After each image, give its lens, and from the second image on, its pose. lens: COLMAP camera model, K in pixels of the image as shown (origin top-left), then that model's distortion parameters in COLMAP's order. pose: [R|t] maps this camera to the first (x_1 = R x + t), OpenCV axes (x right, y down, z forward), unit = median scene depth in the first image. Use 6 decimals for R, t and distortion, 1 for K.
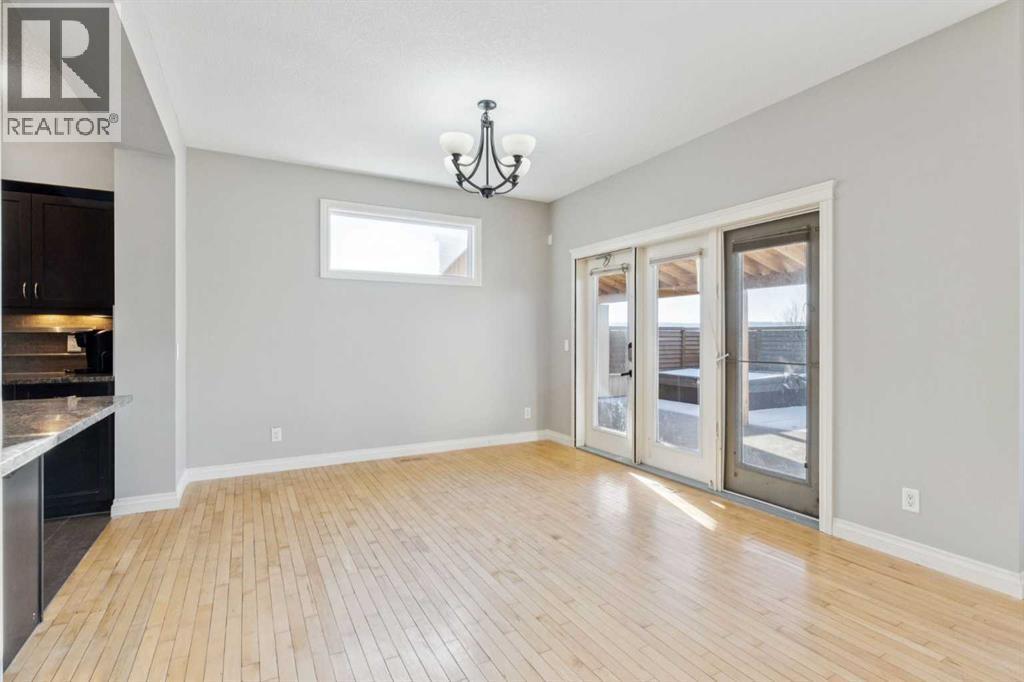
lens RADIAL K [[490.0, 0, 515.4], [0, 490.0, 333.8], [0, 0, 1]] dist [0.002324, 0.000038]
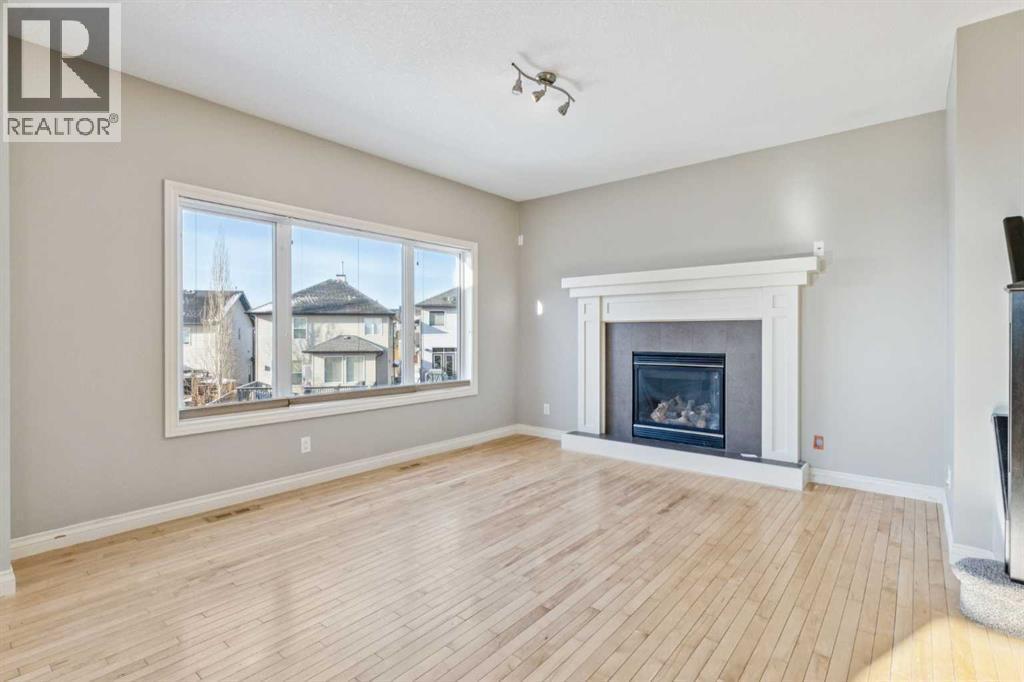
lens RADIAL K [[490.0, 0, 515.4], [0, 490.0, 333.8], [0, 0, 1]] dist [0.002324, 0.000038]
pose [[-0.372578, -0.000011, 0.928001, -0.173502], [-0.003256, 0.999994, -0.001295, 0.004834], [-0.927995, -0.003504, -0.372575, 0.253889]]
